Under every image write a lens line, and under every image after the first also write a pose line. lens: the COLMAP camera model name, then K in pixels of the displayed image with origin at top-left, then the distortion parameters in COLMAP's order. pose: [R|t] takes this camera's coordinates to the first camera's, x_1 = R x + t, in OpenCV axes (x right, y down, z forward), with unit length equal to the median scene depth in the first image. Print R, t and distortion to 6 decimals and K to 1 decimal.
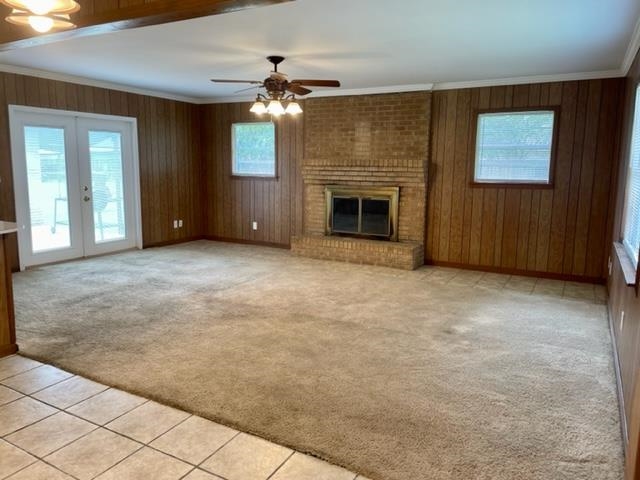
lens RADIAL K [[484.2, 0, 316.3], [0, 484.2, 238.9], [0, 0, 1]] dist [0.095984, -0.157971]
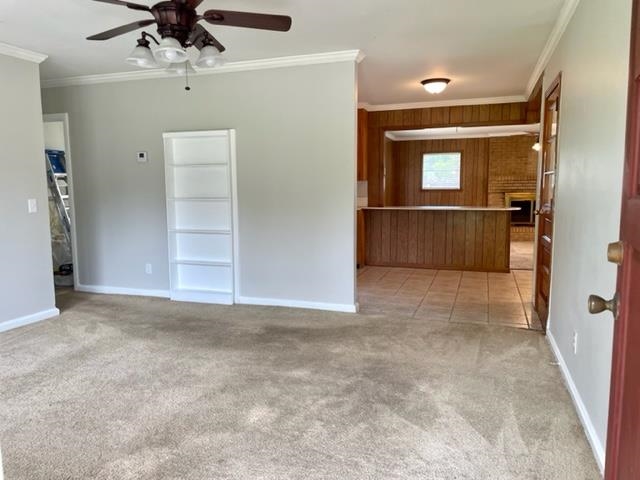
lens RADIAL K [[484.2, 0, 316.3], [0, 484.2, 238.9], [0, 0, 1]] dist [0.095984, -0.157971]
pose [[0.984364, -0.037234, 0.172166, -0.862685], [0.045051, 0.998113, -0.041720, 0.073218], [-0.170288, 0.048824, 0.984184, -0.422254]]
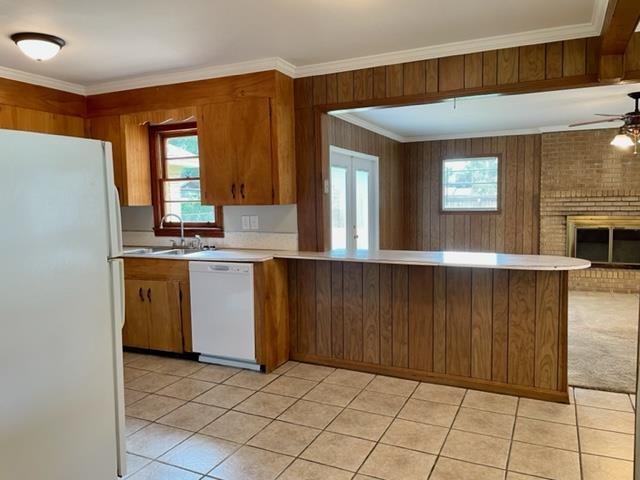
lens RADIAL K [[484.2, 0, 316.3], [0, 484.2, 238.9], [0, 0, 1]] dist [0.095984, -0.157971]
pose [[0.998014, -0.032125, 0.054179, -0.572945], [0.036159, 0.996511, -0.075216, -0.006883], [-0.051573, 0.077026, 0.995694, 0.017804]]
